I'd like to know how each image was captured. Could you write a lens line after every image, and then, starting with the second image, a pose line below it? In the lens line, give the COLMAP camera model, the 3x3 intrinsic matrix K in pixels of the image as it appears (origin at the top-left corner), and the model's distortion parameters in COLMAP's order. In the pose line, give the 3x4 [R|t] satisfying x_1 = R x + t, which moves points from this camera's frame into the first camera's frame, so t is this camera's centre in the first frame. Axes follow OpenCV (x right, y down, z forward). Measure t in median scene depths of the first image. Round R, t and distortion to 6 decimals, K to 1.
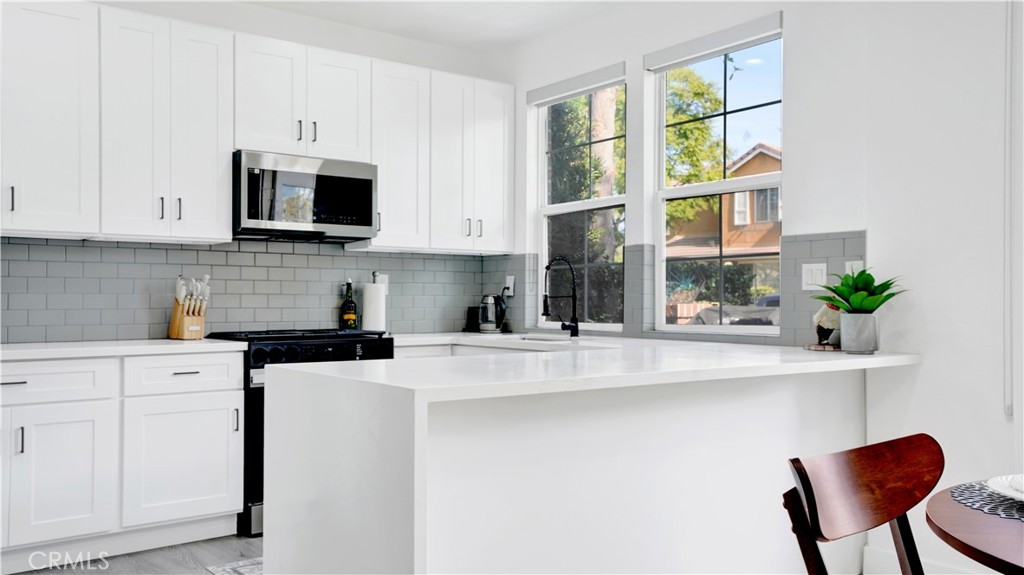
lens RADIAL K [[900.6, 0, 512.2], [0, 900.6, 289.5], [0, 0, 1]] dist [0.016268, 0.002971]
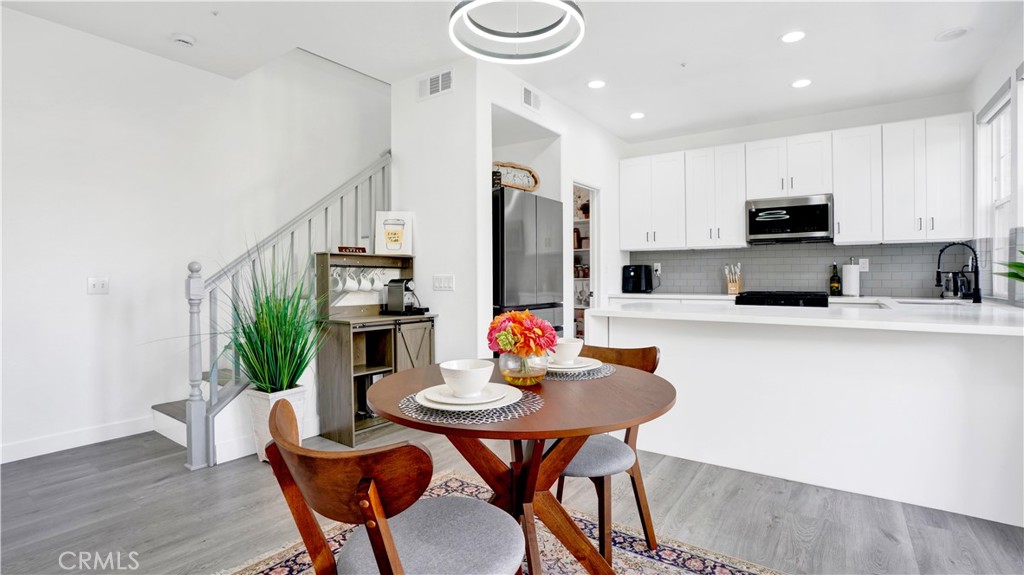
lens RADIAL K [[474.4, 0, 512.0], [0, 474.4, 277.3], [0, 0, 1]] dist [-0.030167, 0.000955]
pose [[0.289544, 0.001557, -0.957163, 0.516322], [0.016591, 0.999840, 0.006645, 0.000156], [0.957021, -0.017804, 0.289472, 0.180777]]
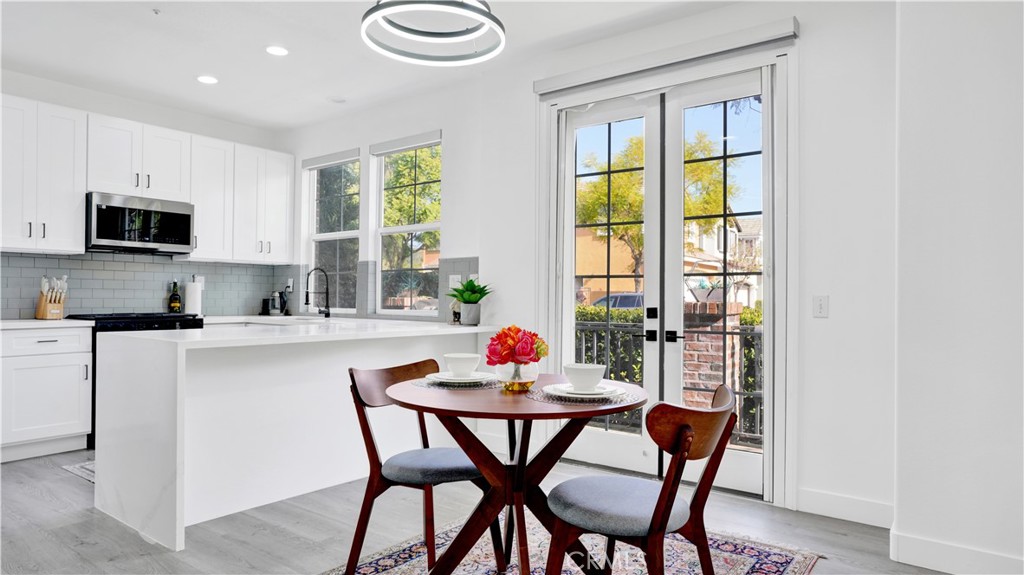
lens RADIAL K [[647.1, 0, 506.6], [0, 647.1, 293.1], [0, 0, 1]] dist [-0.010523, 0.009873]
pose [[0.967999, 0.008513, 0.250810, 0.089469], [-0.010791, 0.999912, 0.007711, -0.003341], [-0.250722, -0.010170, 0.968006, -0.190328]]
